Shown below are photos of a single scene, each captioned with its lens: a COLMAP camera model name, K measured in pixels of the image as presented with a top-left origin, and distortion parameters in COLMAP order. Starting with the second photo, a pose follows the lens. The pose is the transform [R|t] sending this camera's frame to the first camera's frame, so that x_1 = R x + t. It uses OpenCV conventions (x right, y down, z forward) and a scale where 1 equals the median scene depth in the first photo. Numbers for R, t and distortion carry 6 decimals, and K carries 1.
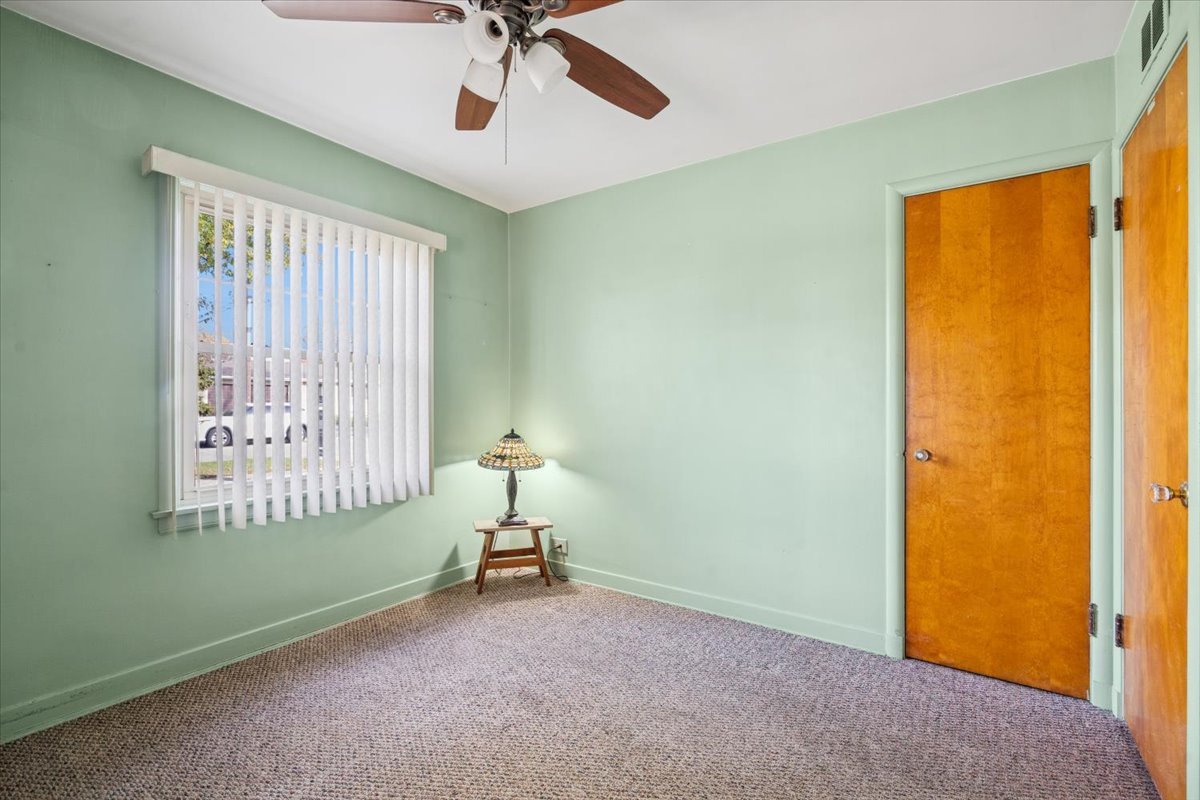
lens RADIAL K [[553.0, 0, 600.0], [0, 553.0, 400.0], [0, 0, 1]] dist [-0.000733, -0.000039]
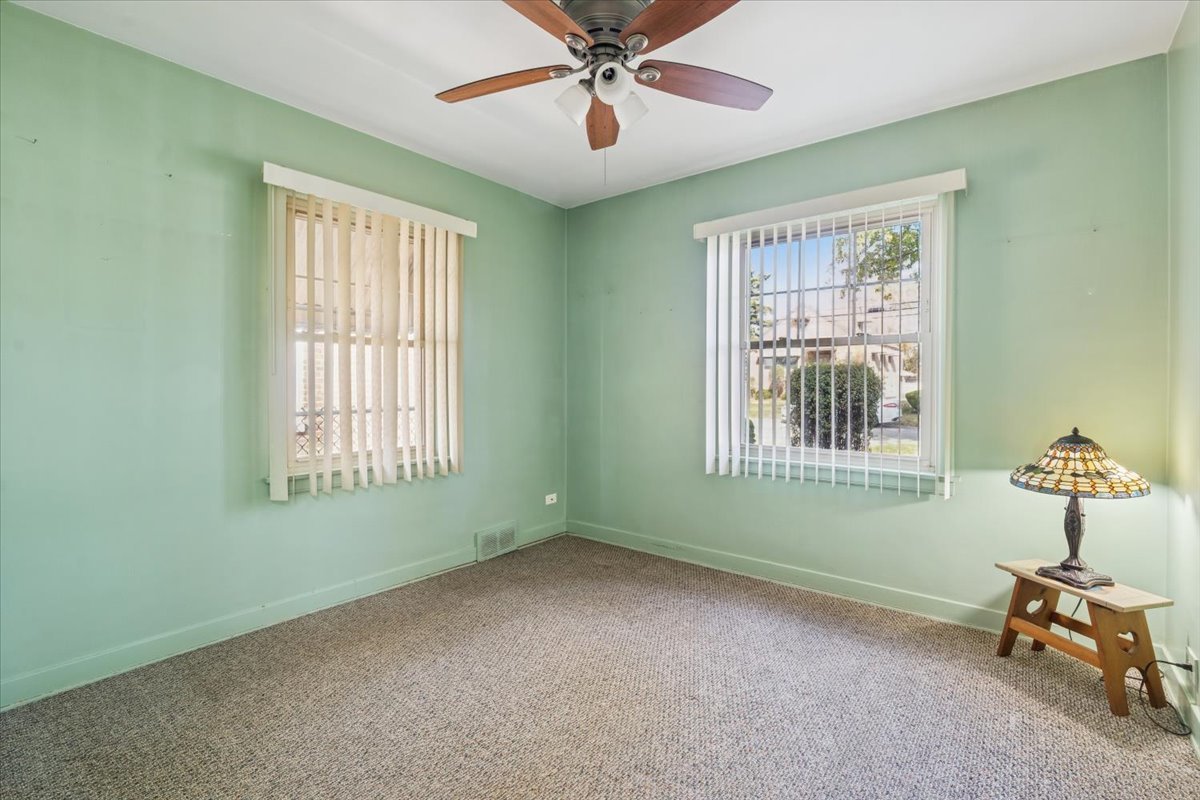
lens RADIAL K [[537.1, 0, 600.0], [0, 537.1, 400.0], [0, 0, 1]] dist [0.000786, 0.000171]
pose [[-0.072319, 0.020652, -0.997168, 0.526399], [-0.004767, 0.999767, 0.021052, 0.011504], [0.997370, 0.006276, -0.072204, 0.567949]]
